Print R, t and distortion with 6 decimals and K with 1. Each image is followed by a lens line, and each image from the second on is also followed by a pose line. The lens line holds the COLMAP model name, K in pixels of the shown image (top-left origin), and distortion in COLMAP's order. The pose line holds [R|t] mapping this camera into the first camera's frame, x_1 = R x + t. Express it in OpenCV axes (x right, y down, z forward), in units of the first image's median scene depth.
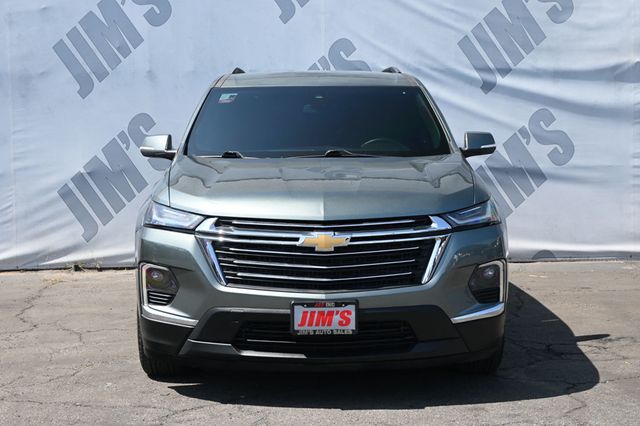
lens RADIAL K [[1035.0, 0, 303.8], [0, 1035.0, 222.7], [0, 0, 1]] dist [0.026113, 0.000000]
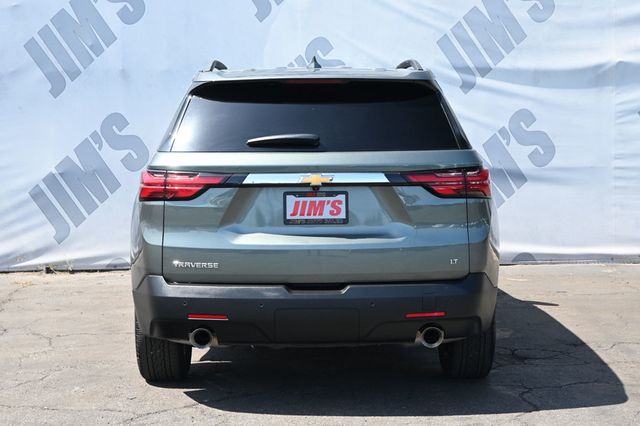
lens RADIAL K [[1206.5, 0, 333.9], [0, 1206.5, 205.5], [0, 0, 1]] dist [0.022035, 0.000000]
pose [[0.999976, 0.001512, 0.006720, 0.043590], [-0.001532, 0.999995, 0.002904, -0.021565], [-0.006715, -0.002914, 0.999973, -0.145580]]
